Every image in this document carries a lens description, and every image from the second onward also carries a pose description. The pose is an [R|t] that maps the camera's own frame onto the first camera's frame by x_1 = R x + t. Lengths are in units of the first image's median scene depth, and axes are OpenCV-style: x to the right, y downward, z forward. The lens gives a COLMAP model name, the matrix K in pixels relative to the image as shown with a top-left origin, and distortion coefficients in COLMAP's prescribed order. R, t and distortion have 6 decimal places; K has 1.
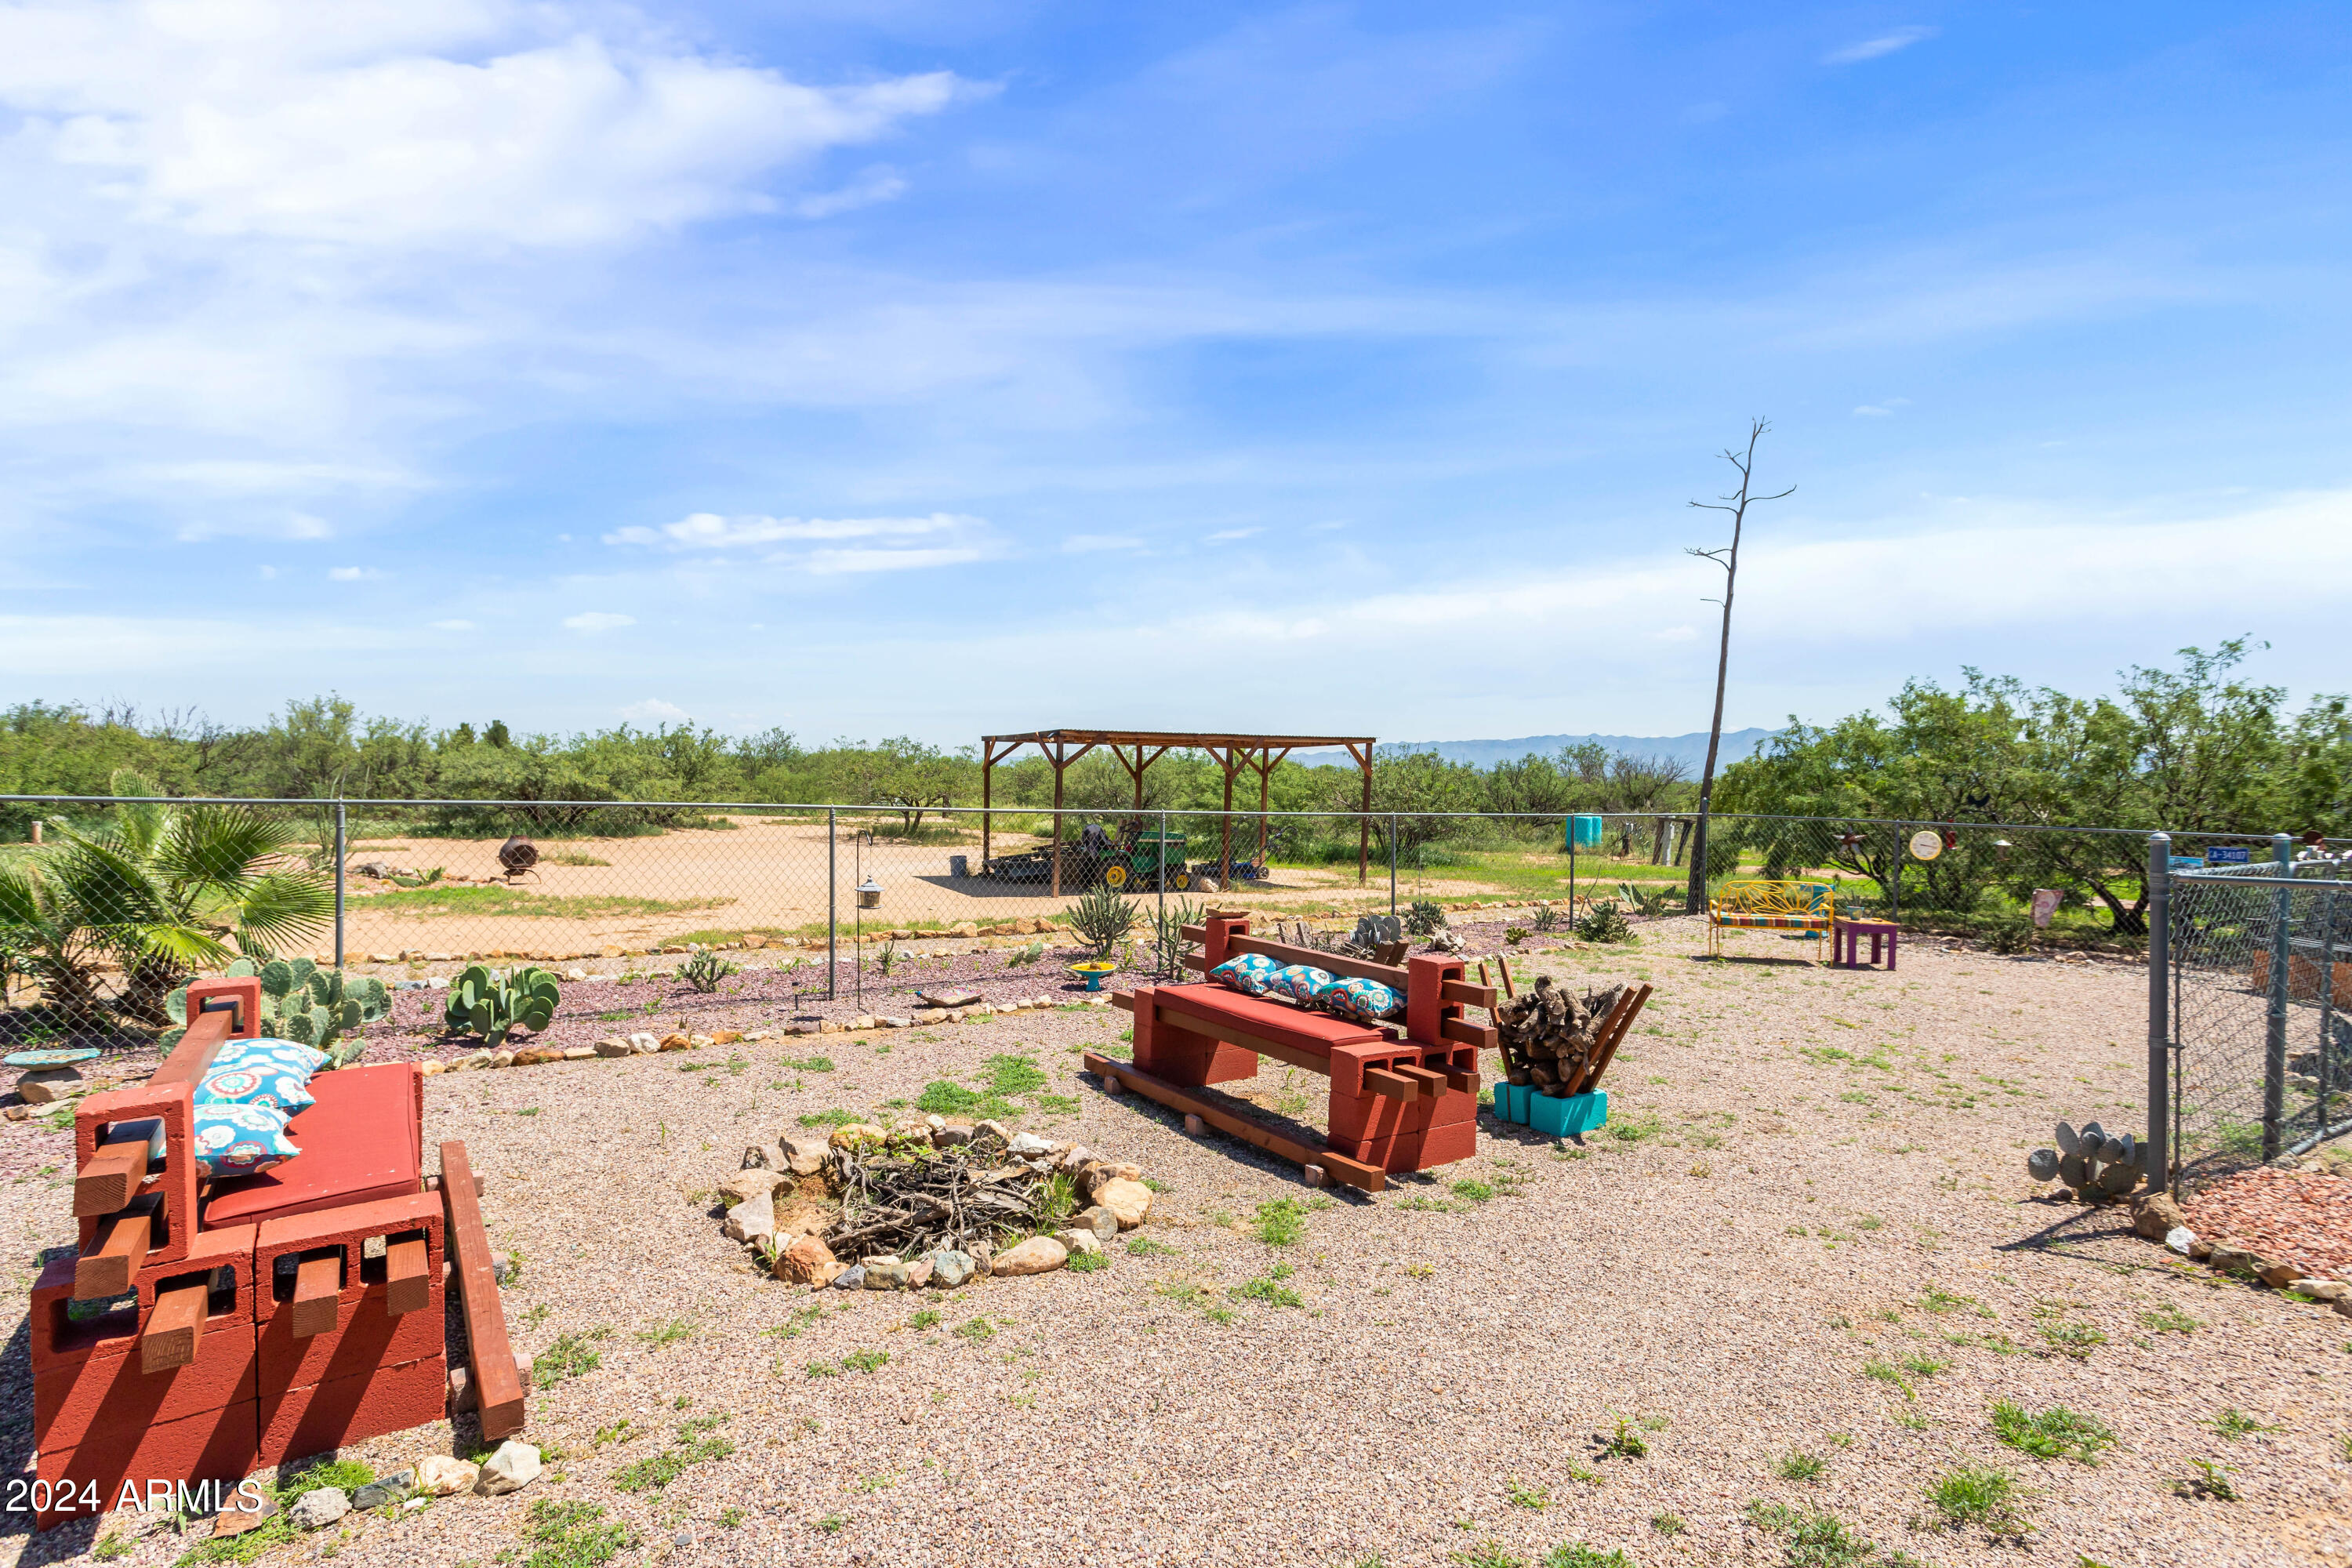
lens RADIAL K [[1141.3, 0, 1176.0], [0, 1141.3, 784.0], [0, 0, 1]] dist [0.003972, 0.000631]
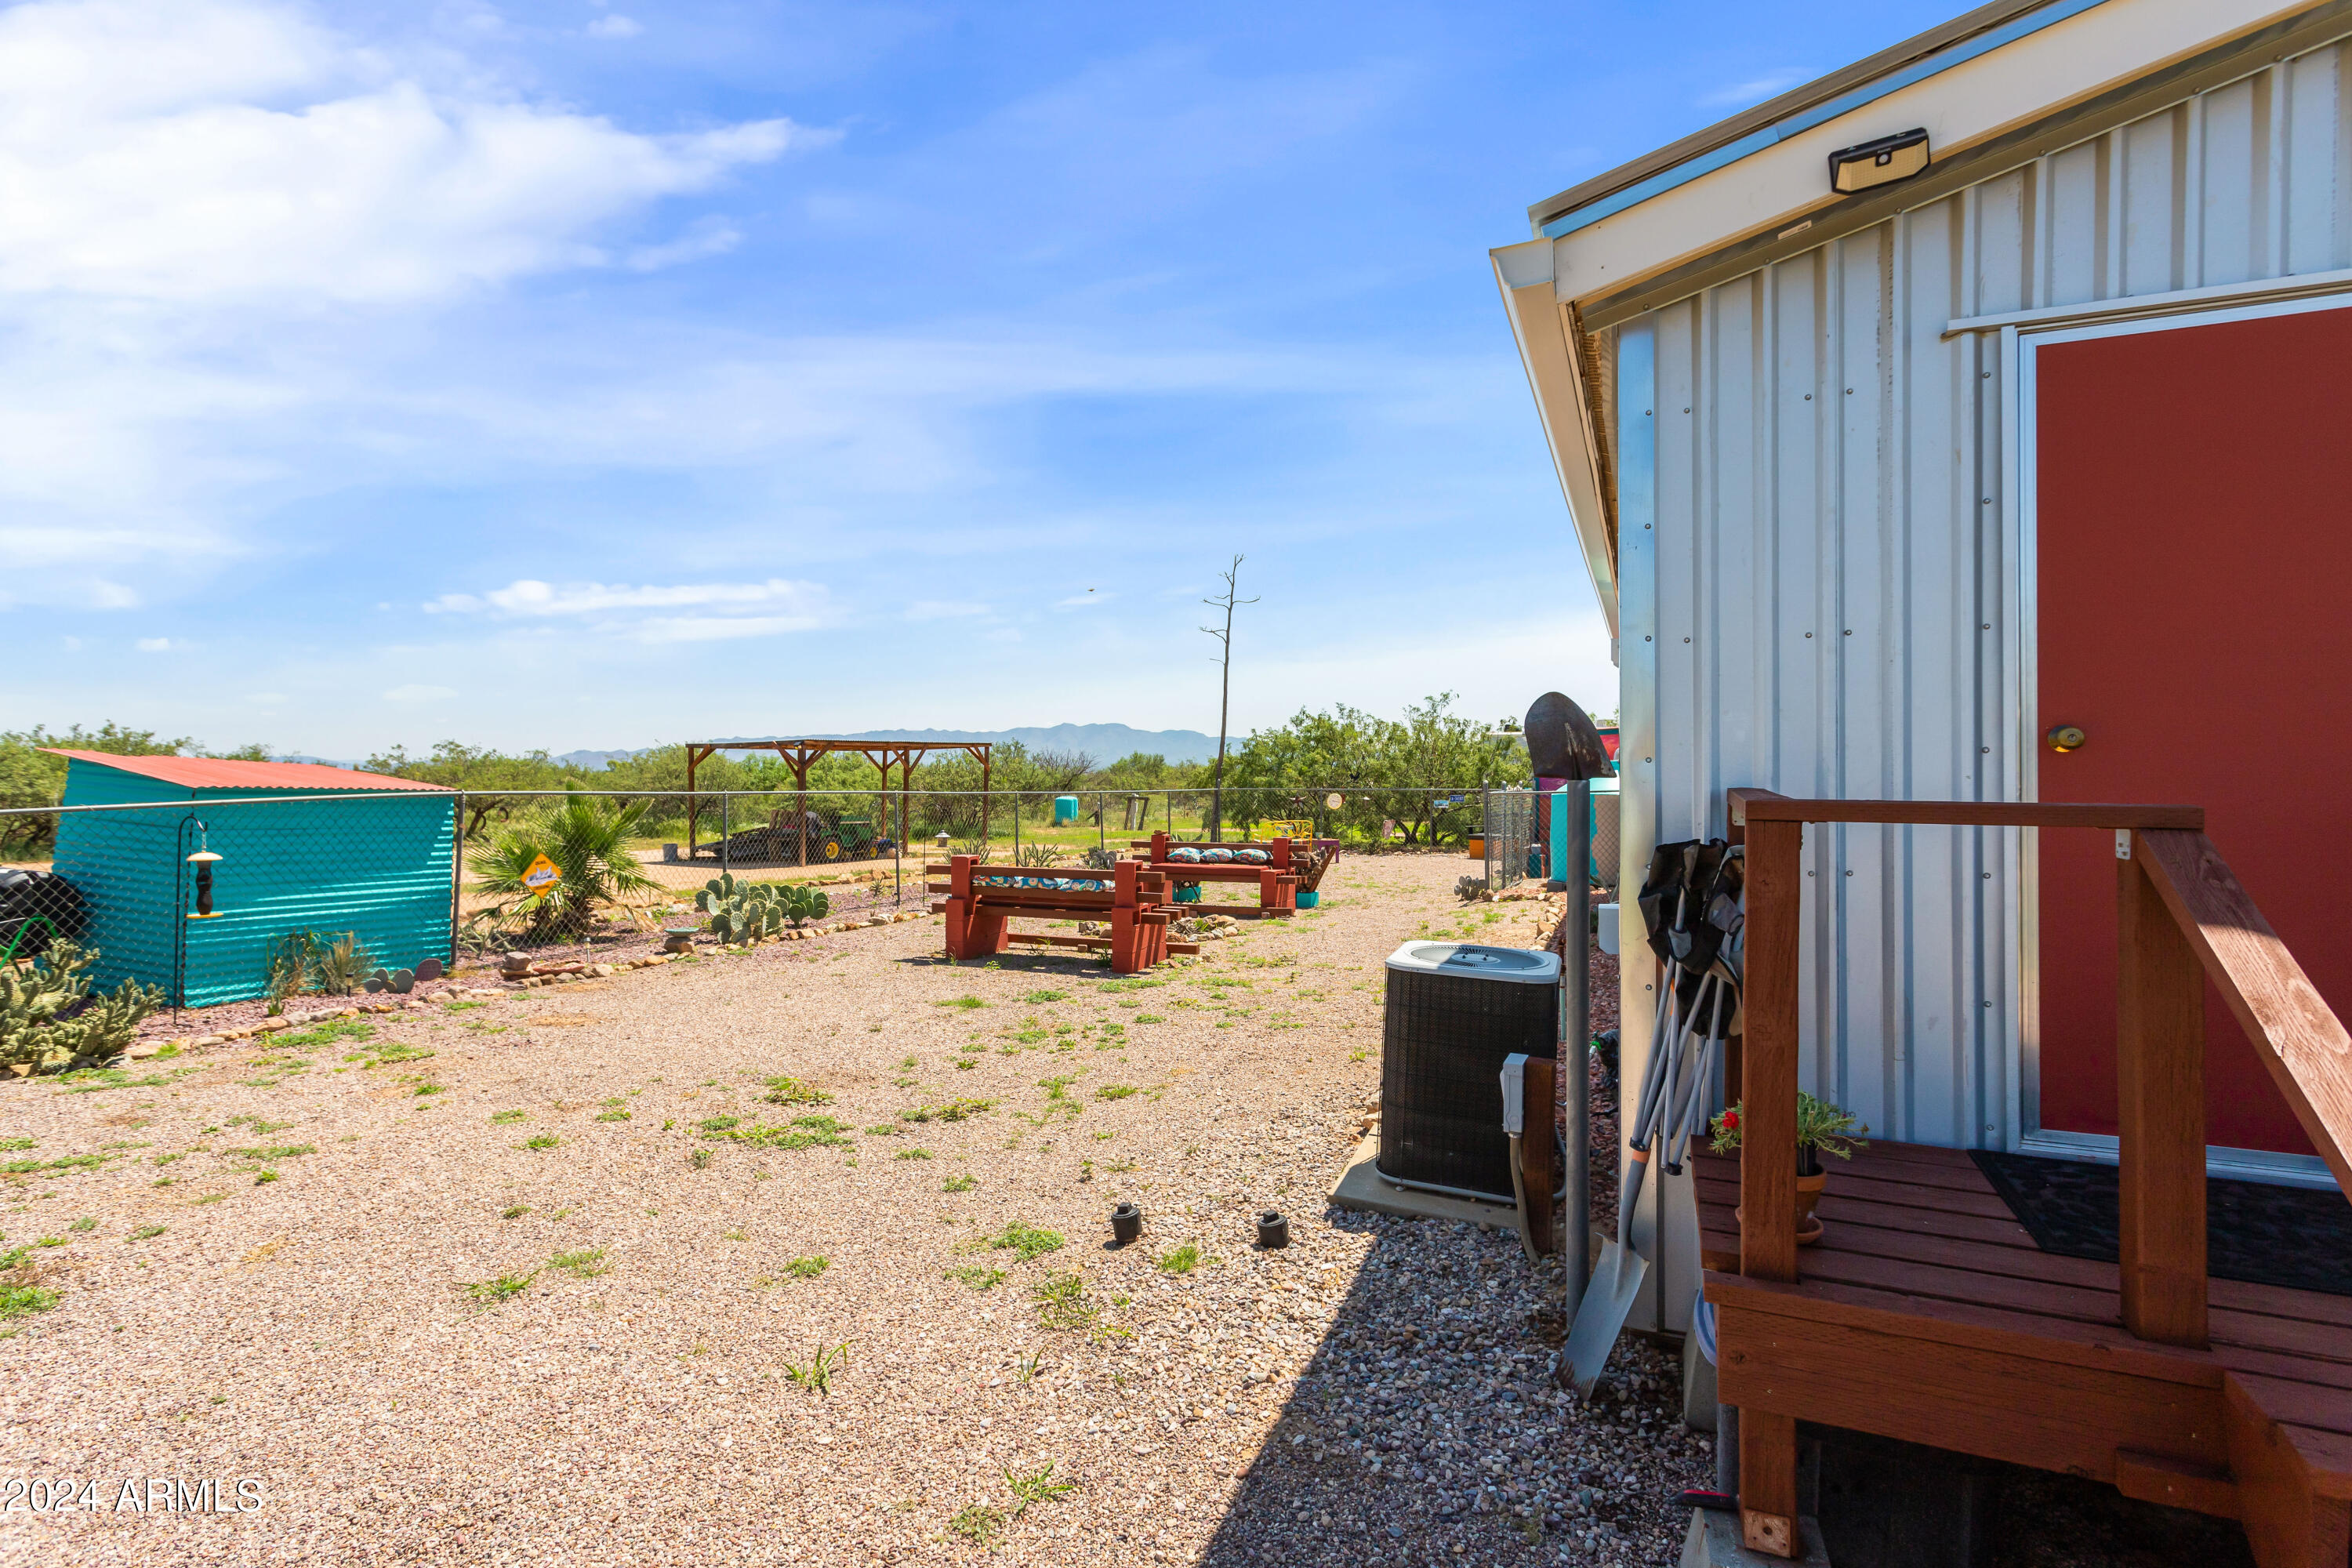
lens RADIAL K [[1193.5, 0, 1176.0], [0, 1193.5, 784.0], [0, 0, 1]] dist [-0.000287, 0.000120]
pose [[0.836006, -0.025018, 0.548150, -0.539530], [0.022903, 0.999680, 0.010697, -0.001016], [-0.548242, 0.003611, 0.836312, -0.421289]]
